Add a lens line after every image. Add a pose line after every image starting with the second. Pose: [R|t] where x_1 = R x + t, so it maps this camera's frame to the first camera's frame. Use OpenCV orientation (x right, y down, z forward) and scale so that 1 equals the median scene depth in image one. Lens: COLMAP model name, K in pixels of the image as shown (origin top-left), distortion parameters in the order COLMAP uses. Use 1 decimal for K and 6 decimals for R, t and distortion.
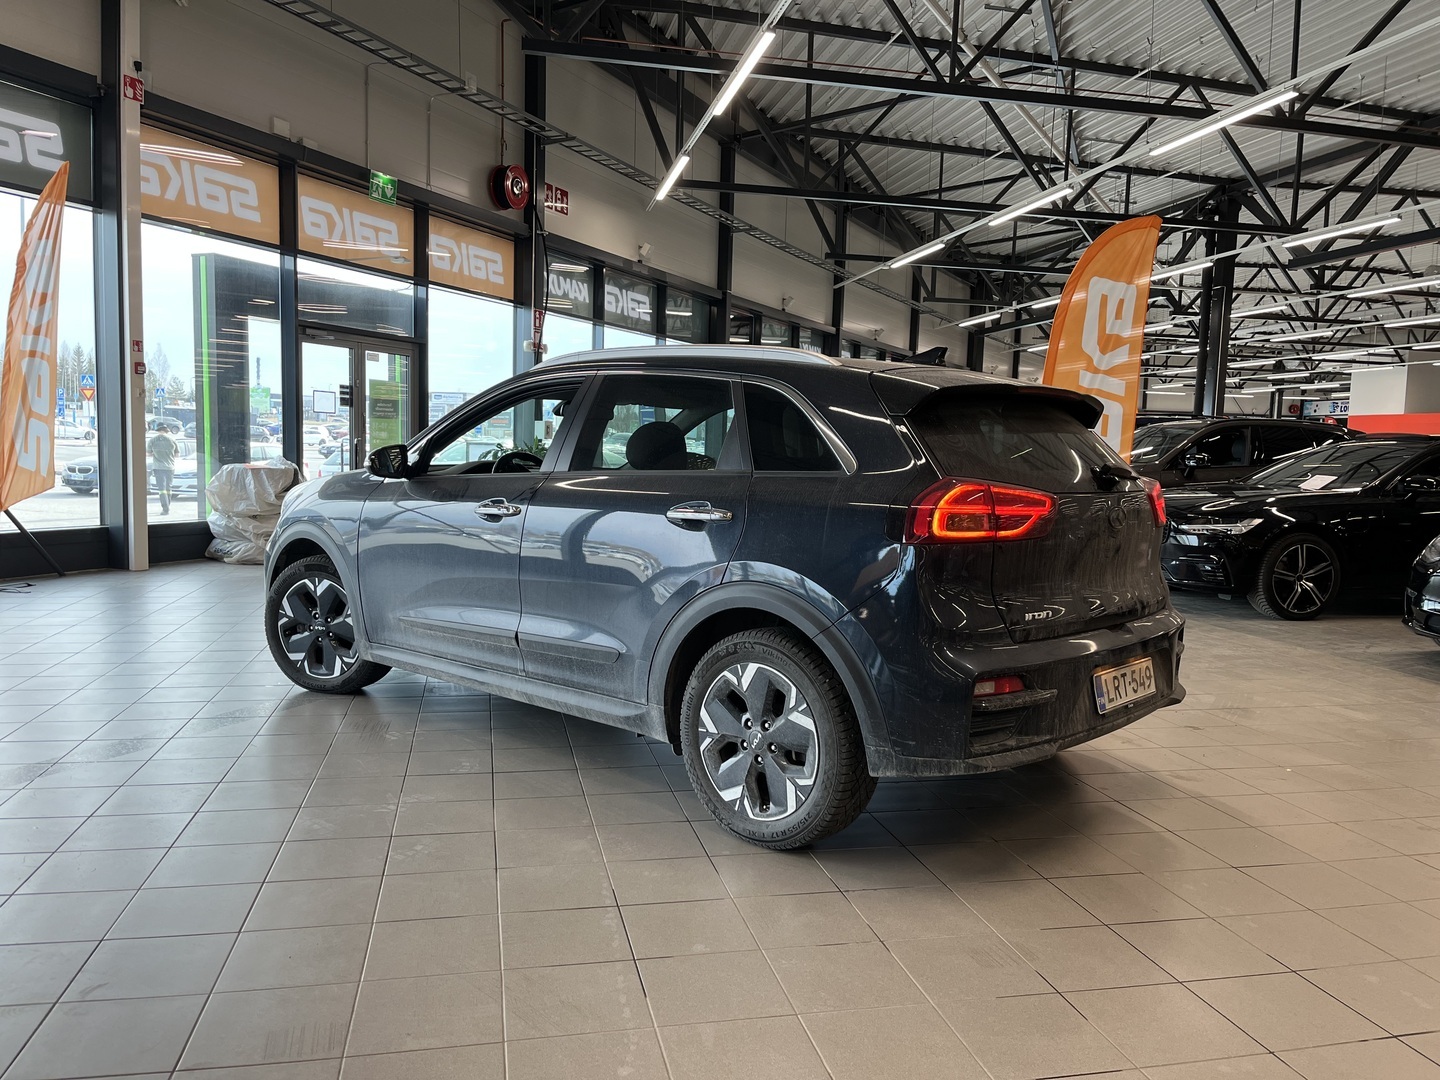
lens RADIAL K [[1079.8, 0, 714.3], [0, 1079.8, 545.8], [0, 0, 1]] dist [0.015858, -0.006729]
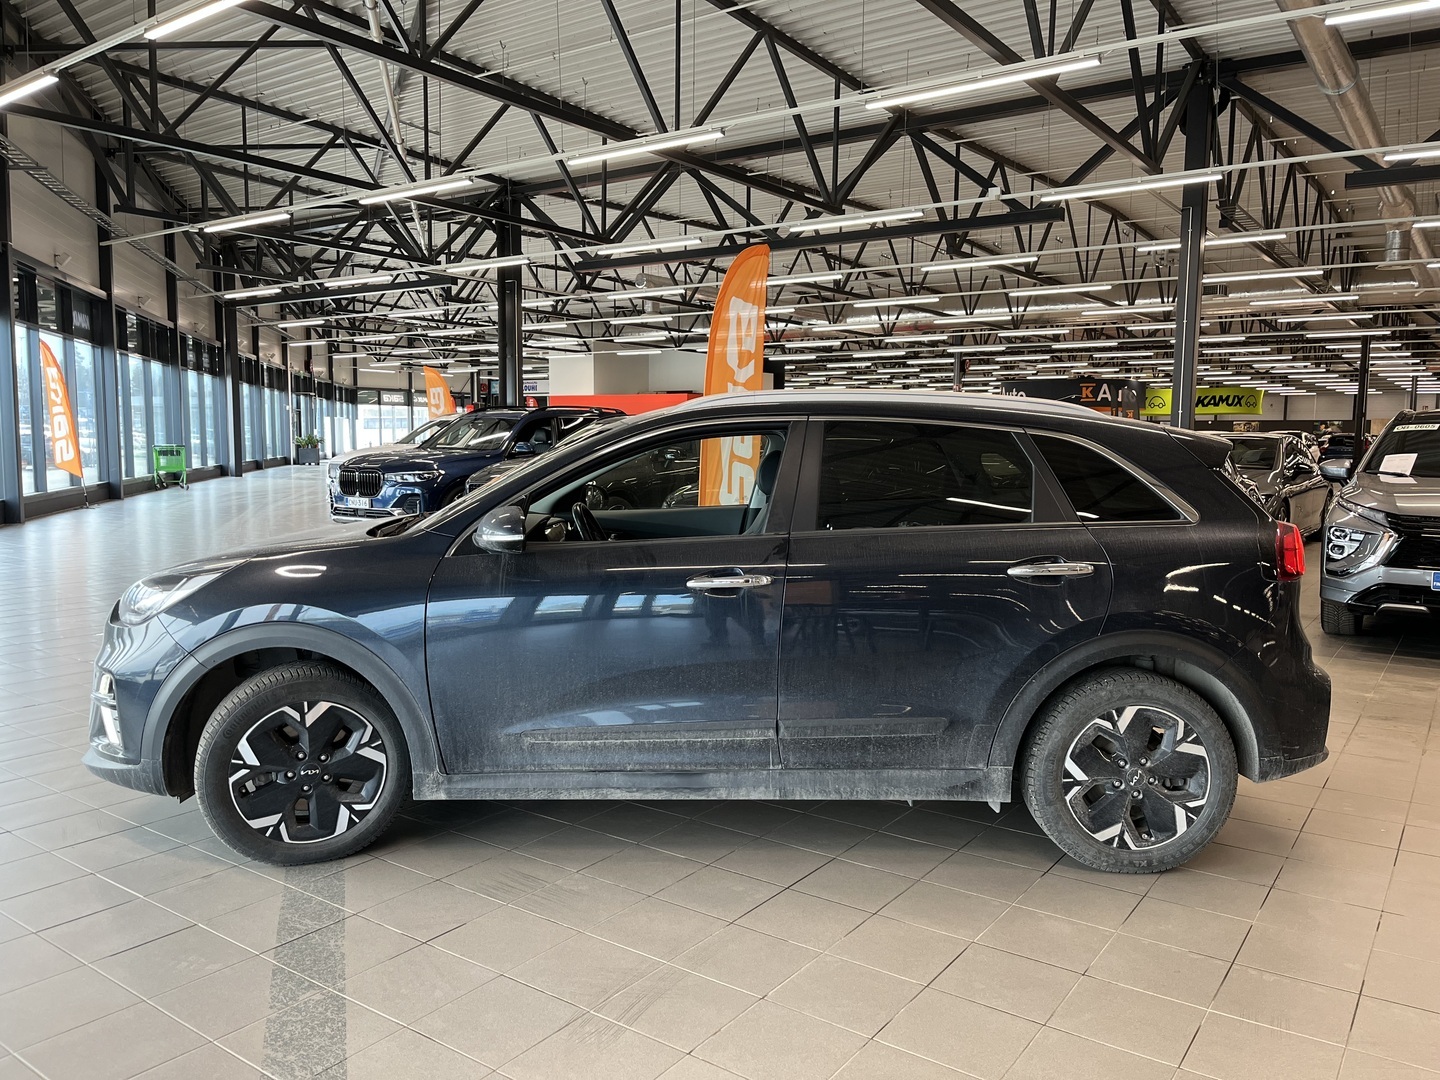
lens RADIAL K [[1079.8, 0, 712.1], [0, 1079.8, 550.6], [0, 0, 1]] dist [0.015858, -0.006729]
pose [[0.737422, -0.090213, 0.669381, -0.619048], [0.070113, 0.995910, 0.056980, -0.085425], [-0.671783, 0.004914, 0.740731, 0.311642]]
